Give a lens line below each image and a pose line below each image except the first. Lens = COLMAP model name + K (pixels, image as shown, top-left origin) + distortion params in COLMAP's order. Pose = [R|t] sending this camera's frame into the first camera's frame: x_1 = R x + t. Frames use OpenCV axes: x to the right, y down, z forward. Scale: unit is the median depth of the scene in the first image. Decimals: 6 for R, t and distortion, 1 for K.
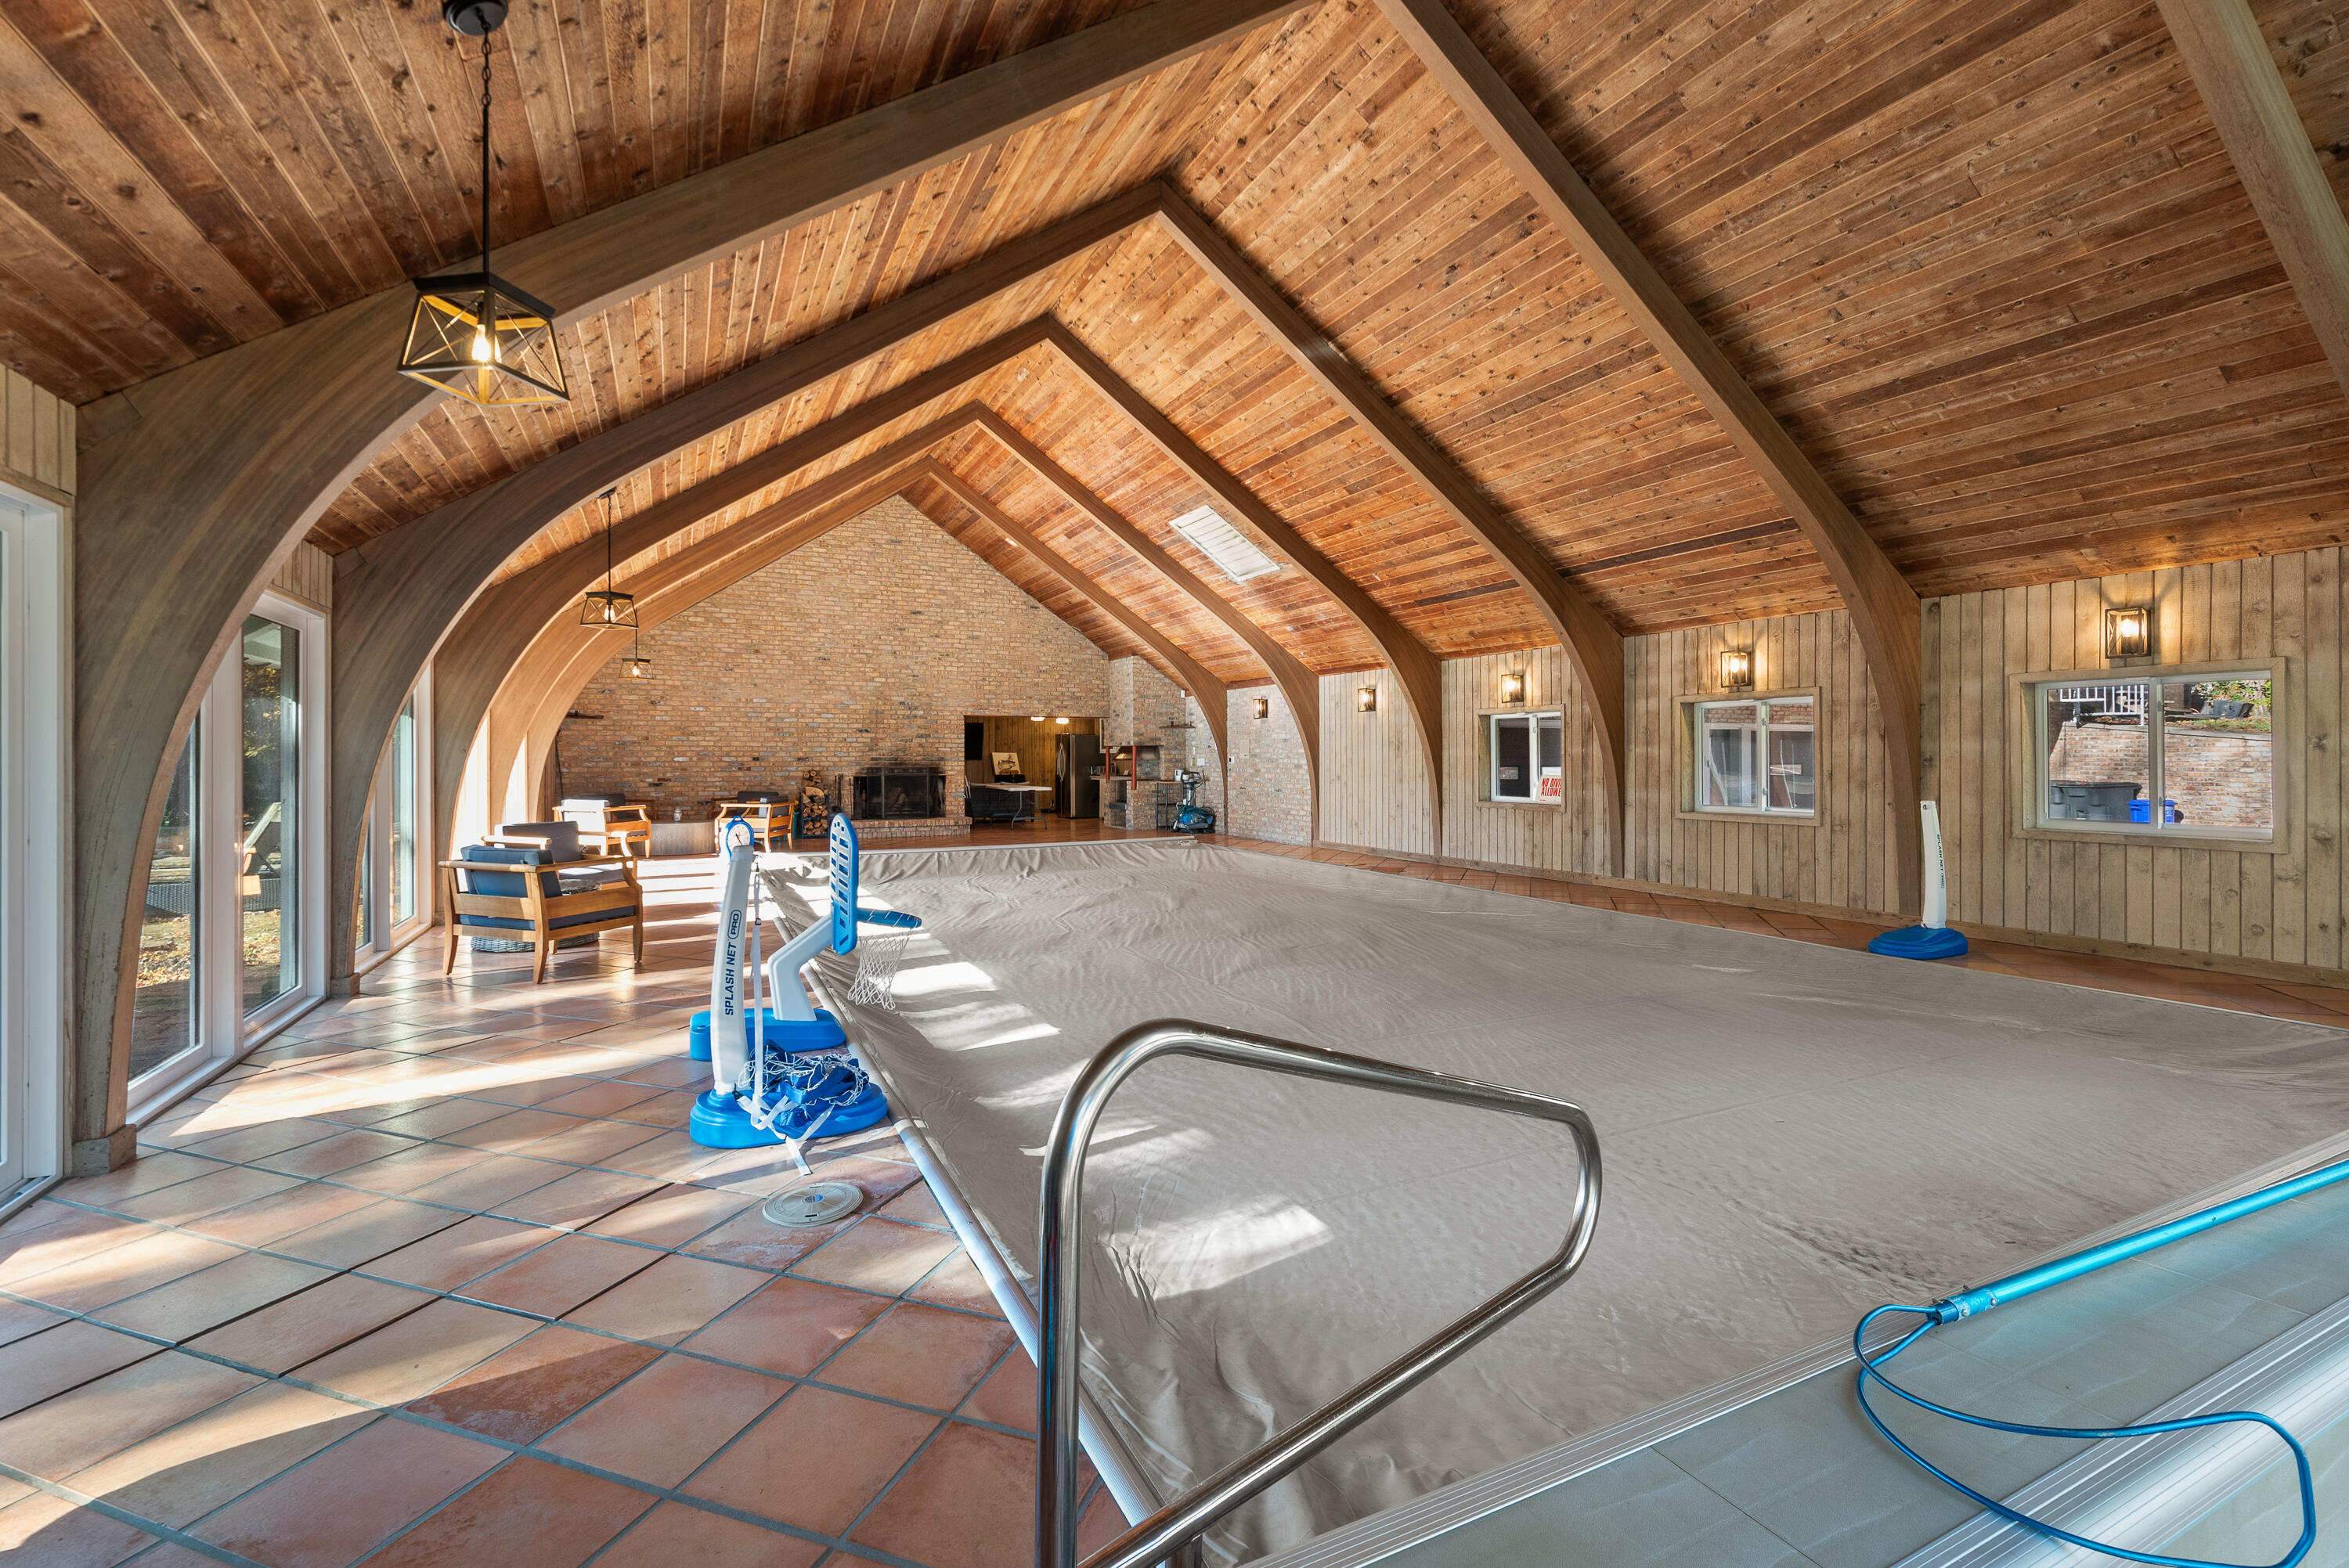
lens RADIAL K [[1019.8, 0, 1201.8], [0, 1019.8, 751.9], [0, 0, 1]] dist [-0.008202, 0.000331]
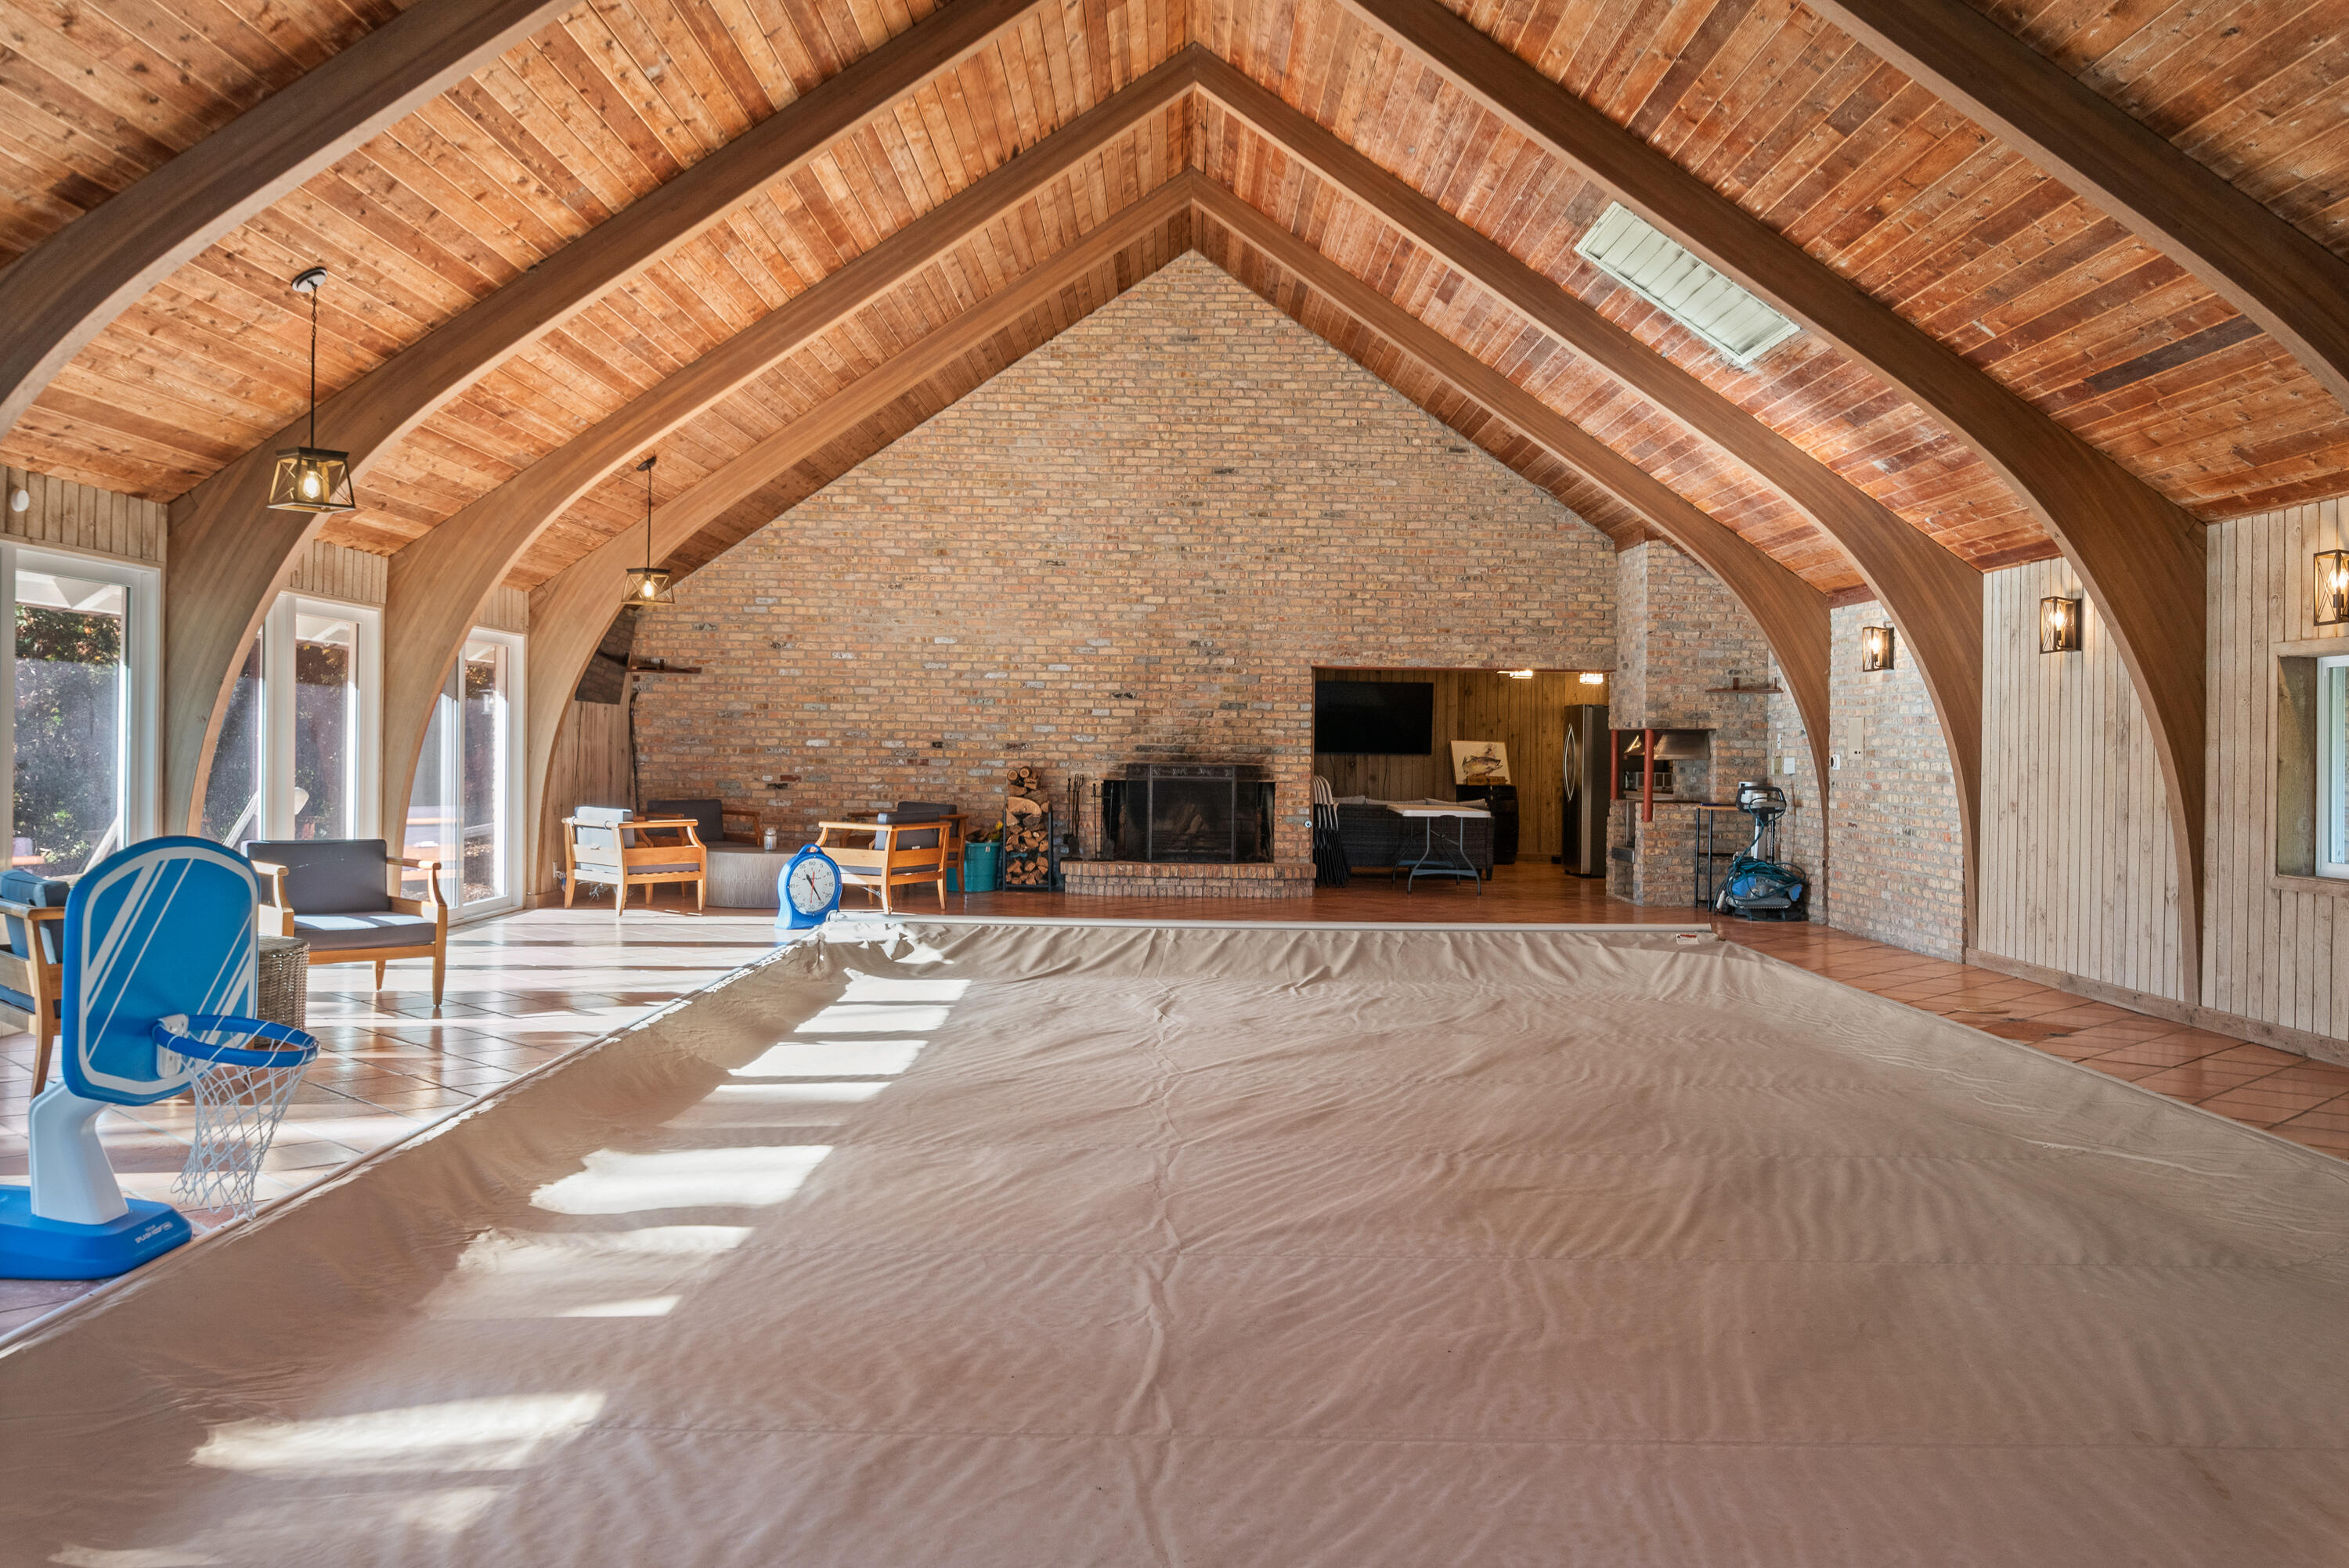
lens RADIAL K [[1956.6, 0, 1205.0], [0, 1956.6, 741.2], [0, 0, 1]] dist [-0.008537, -0.000942]
pose [[0.897391, 0.013810, -0.441021, 0.177986], [-0.014298, 0.999895, 0.002217, 0.000497], [0.441005, 0.004316, 0.897494, 0.103206]]
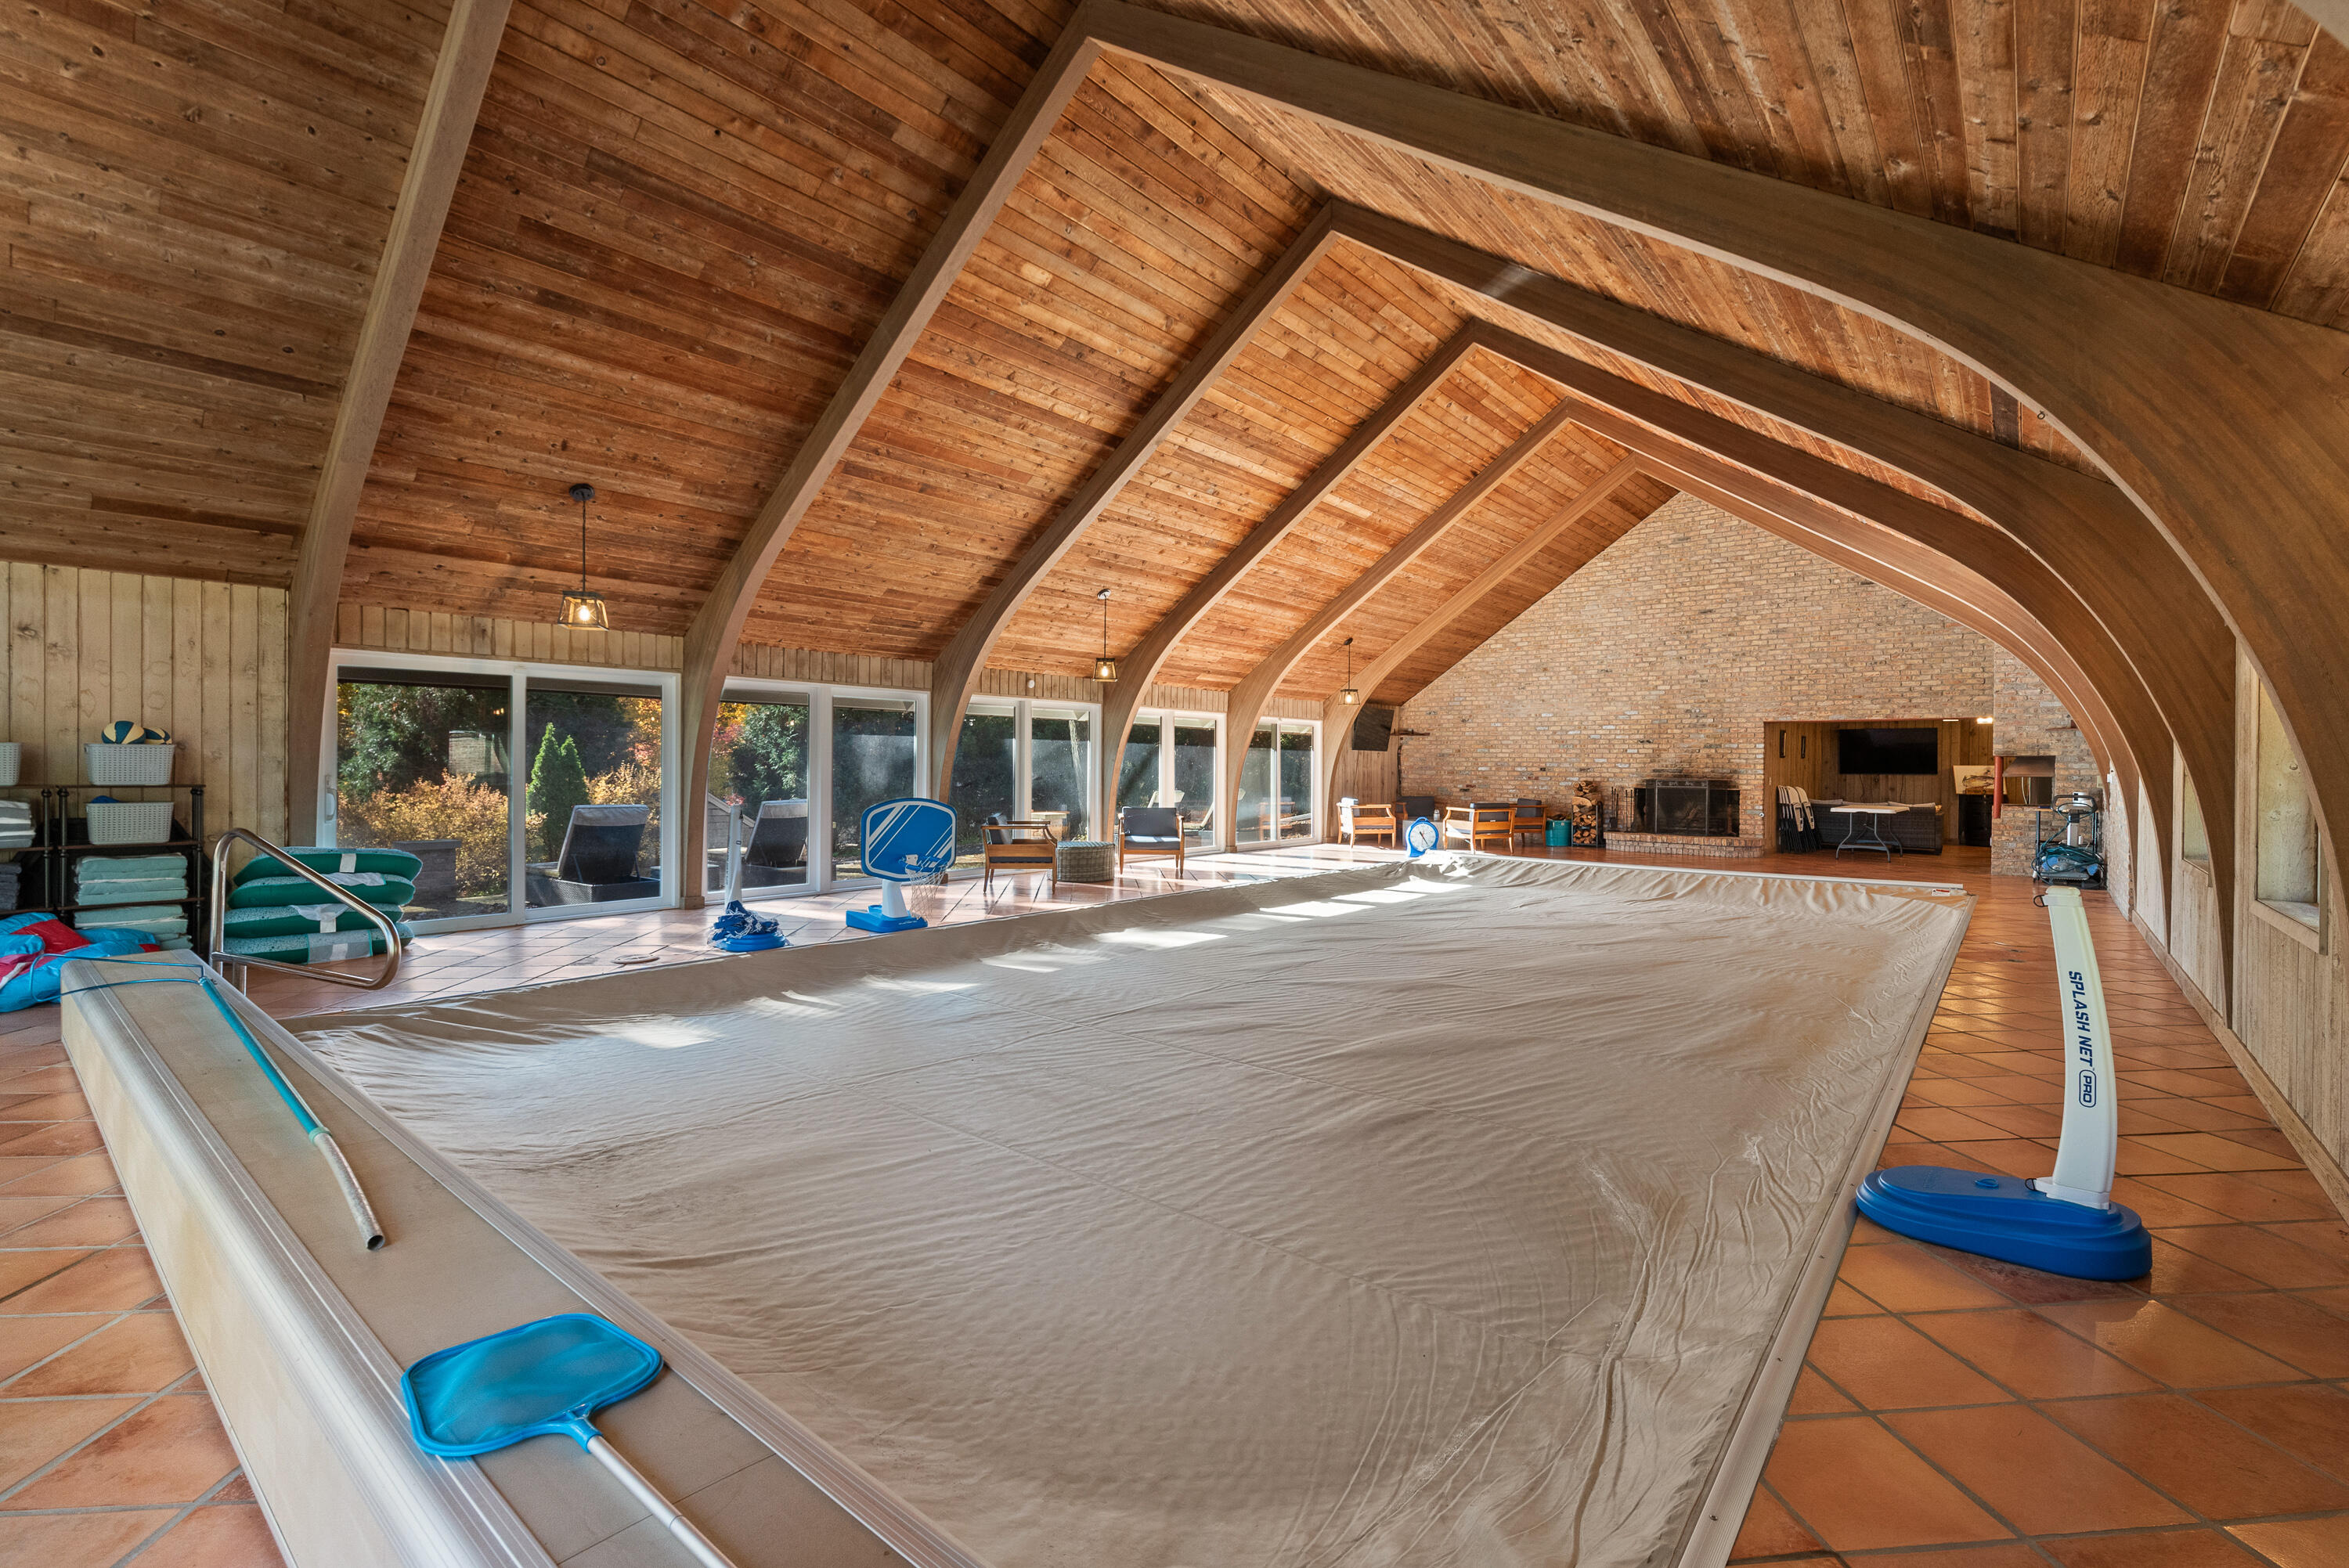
lens RADIAL K [[1019.8, 0, 1187.0], [0, 1019.8, 776.6], [0, 0, 1]] dist [-0.008202, 0.000331]
pose [[0.401773, 0.016321, -0.915594, 0.420434], [-0.004511, 0.999864, 0.015844, -0.000868], [0.915728, -0.002235, 0.401792, 0.230268]]
